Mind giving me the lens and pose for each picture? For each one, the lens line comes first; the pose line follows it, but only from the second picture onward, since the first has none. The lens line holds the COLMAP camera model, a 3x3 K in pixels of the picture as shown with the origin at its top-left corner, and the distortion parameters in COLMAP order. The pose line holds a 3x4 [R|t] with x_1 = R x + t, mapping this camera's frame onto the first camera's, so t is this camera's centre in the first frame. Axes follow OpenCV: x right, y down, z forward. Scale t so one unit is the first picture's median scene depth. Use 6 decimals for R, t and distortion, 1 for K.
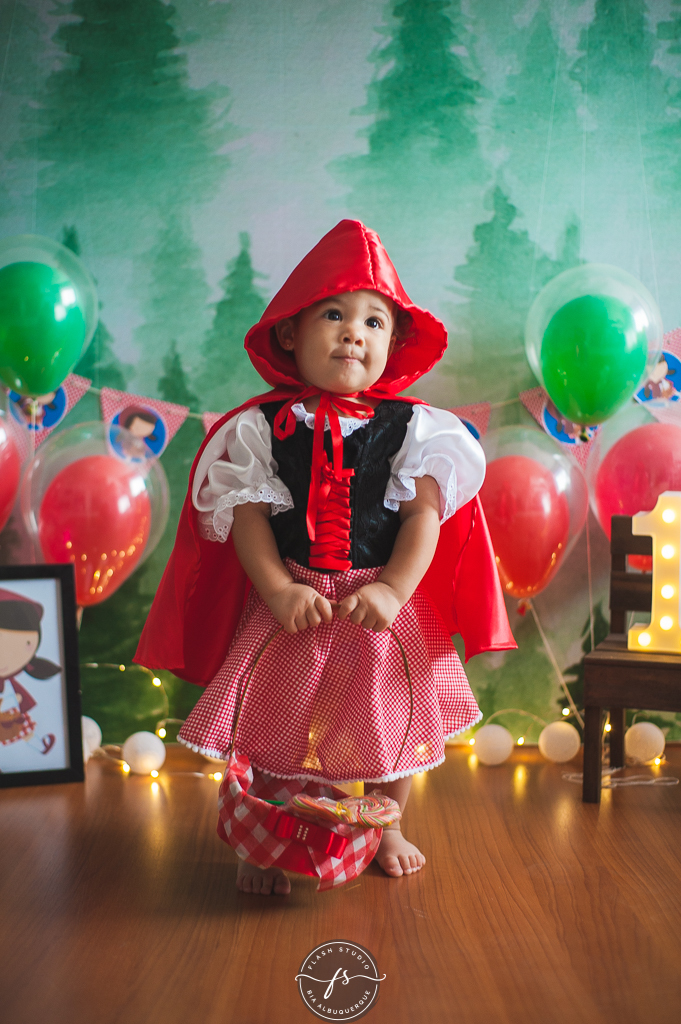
lens RADIAL K [[1559.7, 0, 340.5], [0, 1559.7, 512.0], [0, 0, 1]] dist [-0.077917, -0.004471]
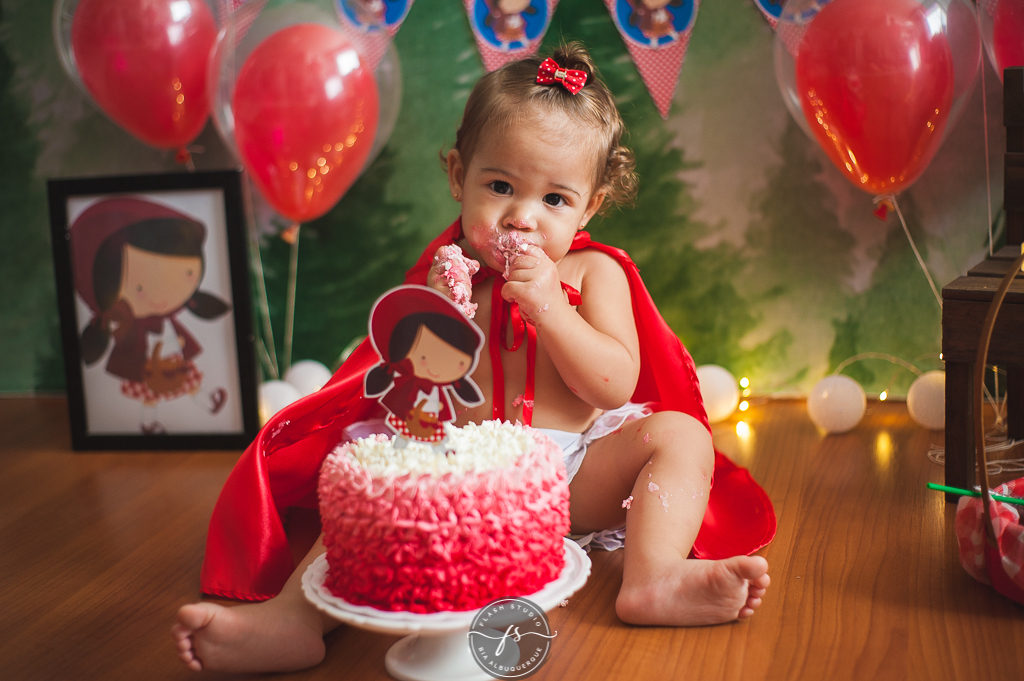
lens RADIAL K [[1496.7, 0, 512.0], [0, 1496.7, 340.5], [0, 0, 1]] dist [-0.090586, -0.027631]
pose [[0.957789, -0.003651, -0.287448, 0.143330], [0.048915, 0.987407, 0.150446, 0.011570], [0.283279, -0.158156, 0.945907, 0.305836]]
